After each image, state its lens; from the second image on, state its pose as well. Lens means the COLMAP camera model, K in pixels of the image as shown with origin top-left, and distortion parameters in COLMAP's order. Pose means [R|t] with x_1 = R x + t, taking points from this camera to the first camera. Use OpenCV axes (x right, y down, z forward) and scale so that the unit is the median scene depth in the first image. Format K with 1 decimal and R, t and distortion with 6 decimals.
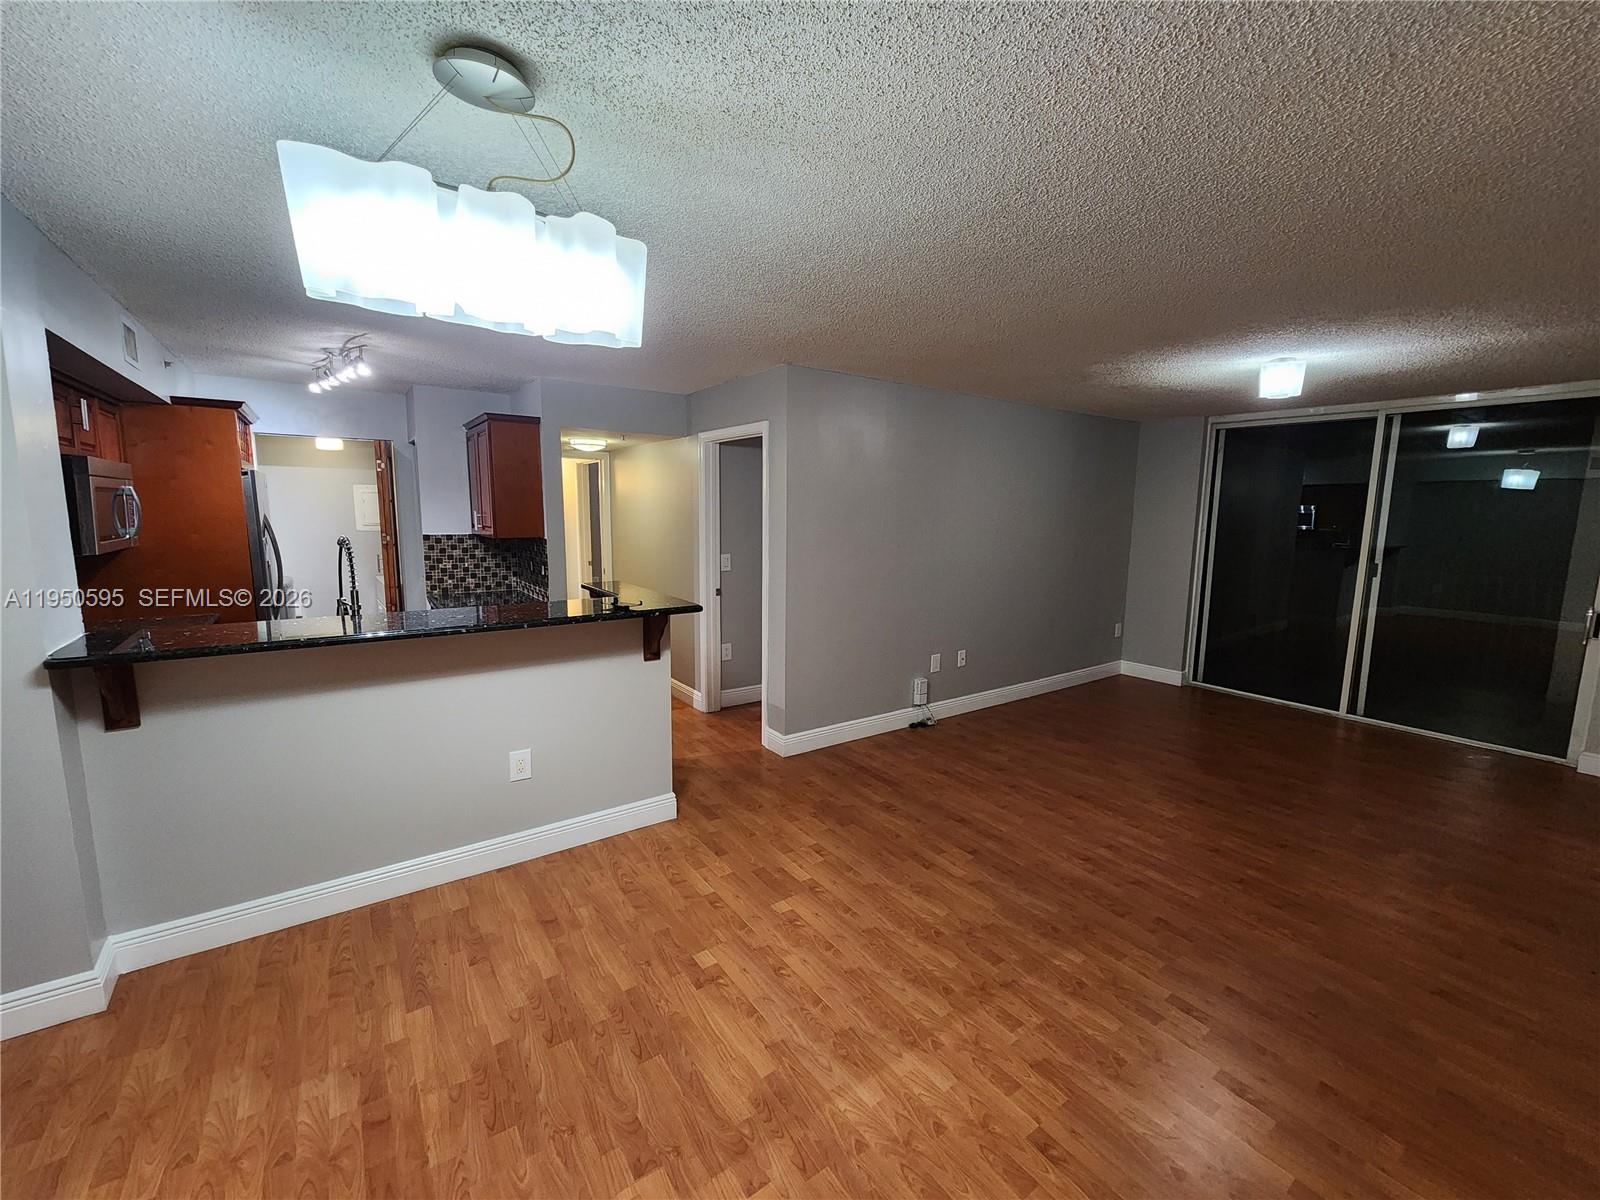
lens RADIAL K [[641.8, 0, 802.5], [0, 641.8, 595.3], [0, 0, 1]] dist [0.000801, -0.005676]
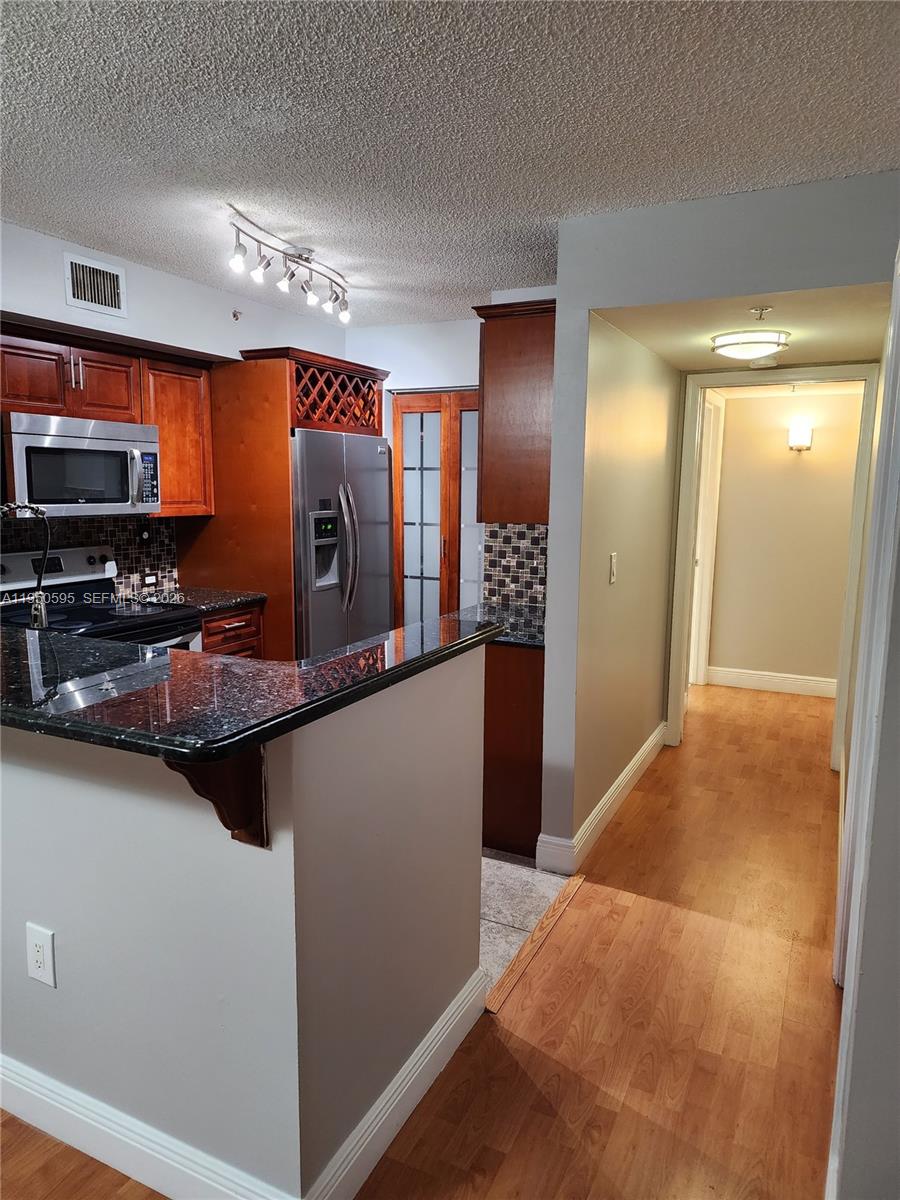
lens RADIAL K [[790.6, 0, 440.9], [0, 790.6, 602.8], [0, 0, 1]] dist [0.137904, -0.220984]
pose [[0.463411, 0.127453, -0.876930, 0.146253], [-0.122031, 0.989353, 0.079306, -0.061138], [0.877701, 0.070261, 0.474030, 0.545279]]
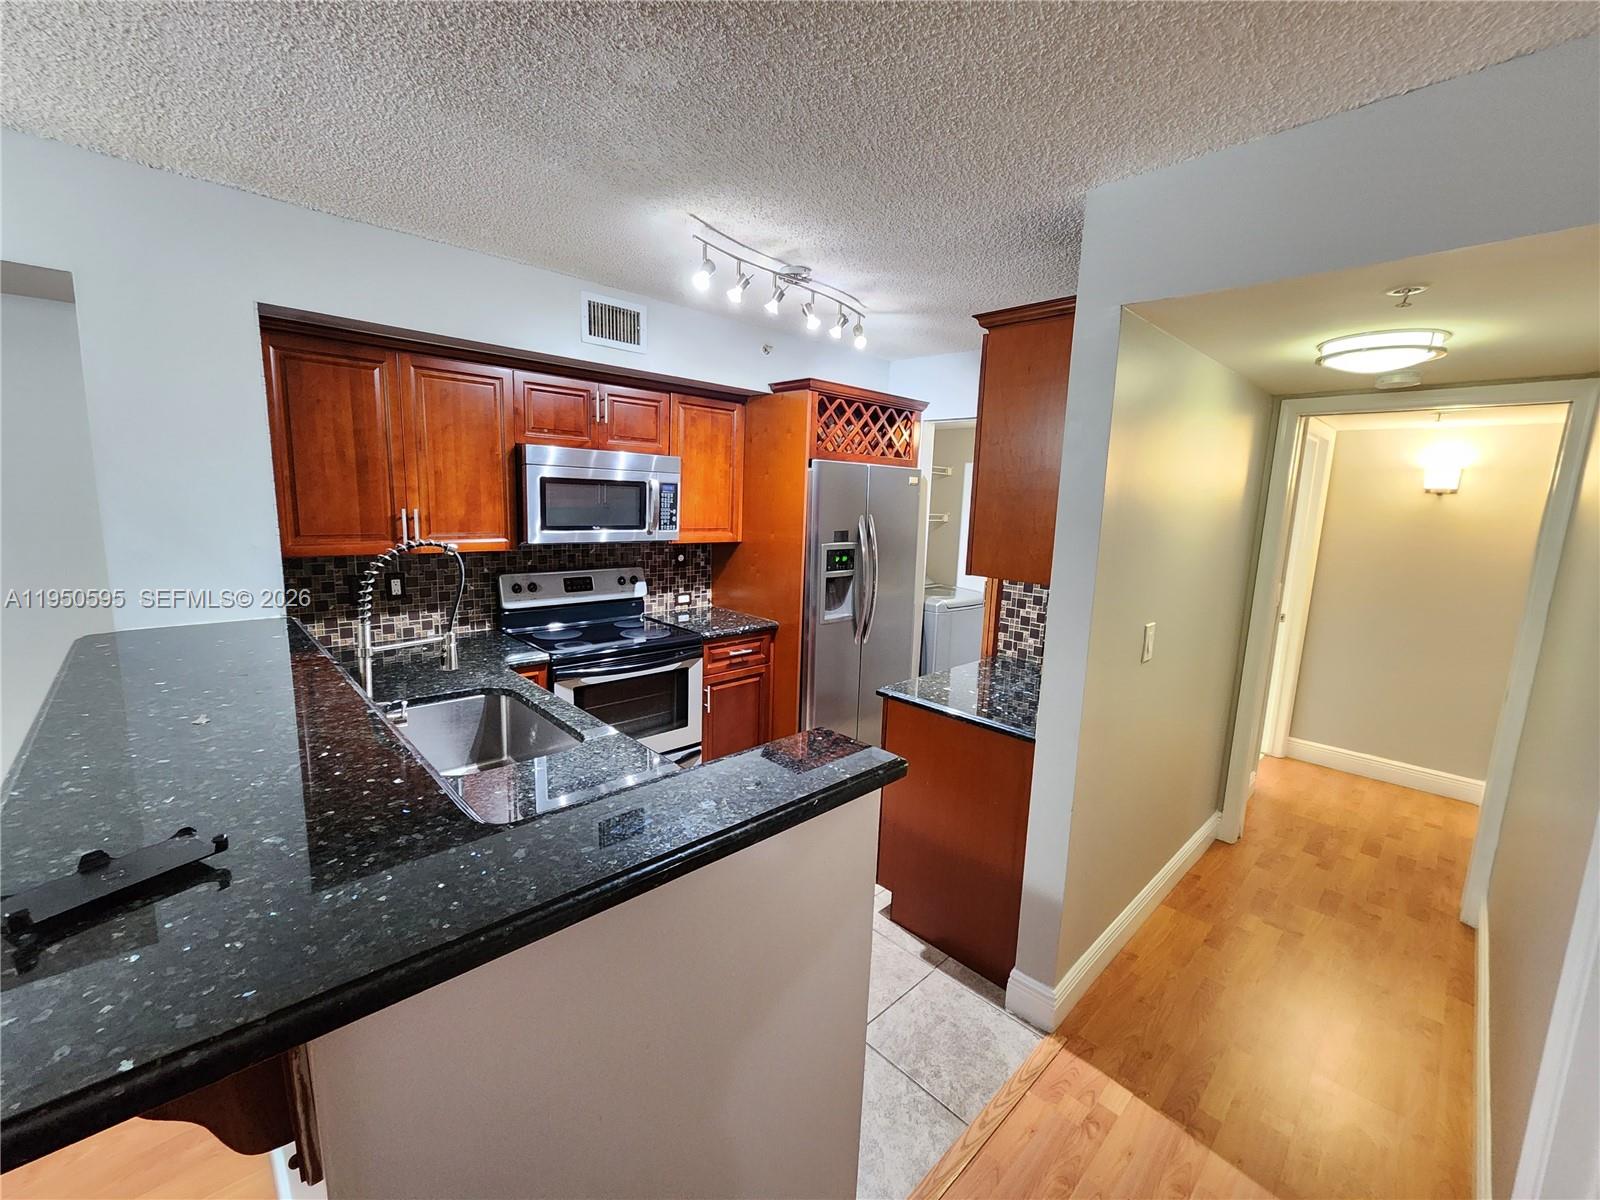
lens RADIAL K [[654.5, 0, 813.4], [0, 654.5, 598.2], [0, 0, 1]] dist [0.000125, 0.000294]
pose [[0.150733, 0.148396, -0.977373, -0.001264], [-0.167076, 0.978271, 0.122765, -0.100487], [0.974354, 0.144791, 0.172251, 0.702249]]
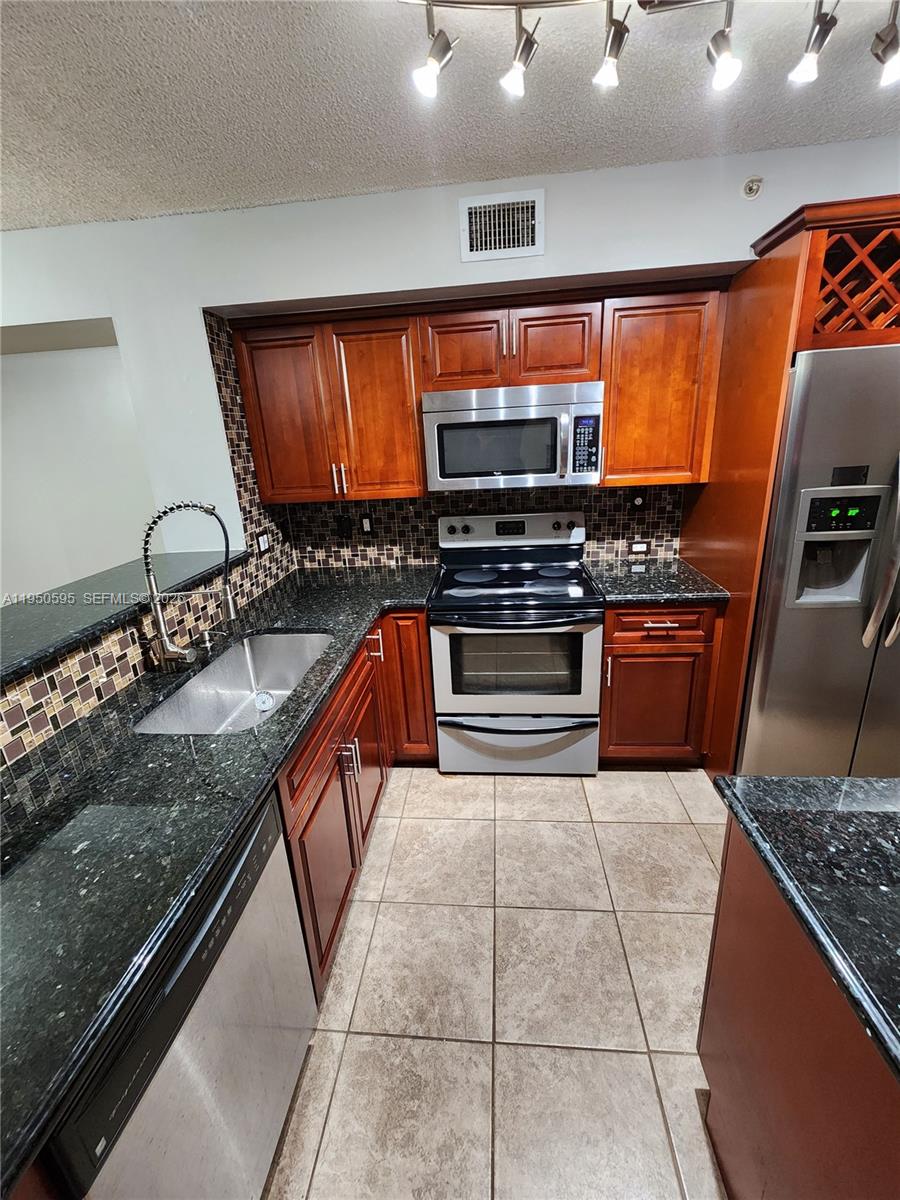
lens RADIAL K [[494.0, 0, 450.0], [0, 494.0, 590.5], [0, 0, 1]] dist [0.001125, 0.000039]
pose [[-0.652148, 0.249740, -0.715774, -0.272373], [-0.055593, 0.925882, 0.373700, -0.121958], [0.756050, 0.283500, -0.589929, 0.861473]]
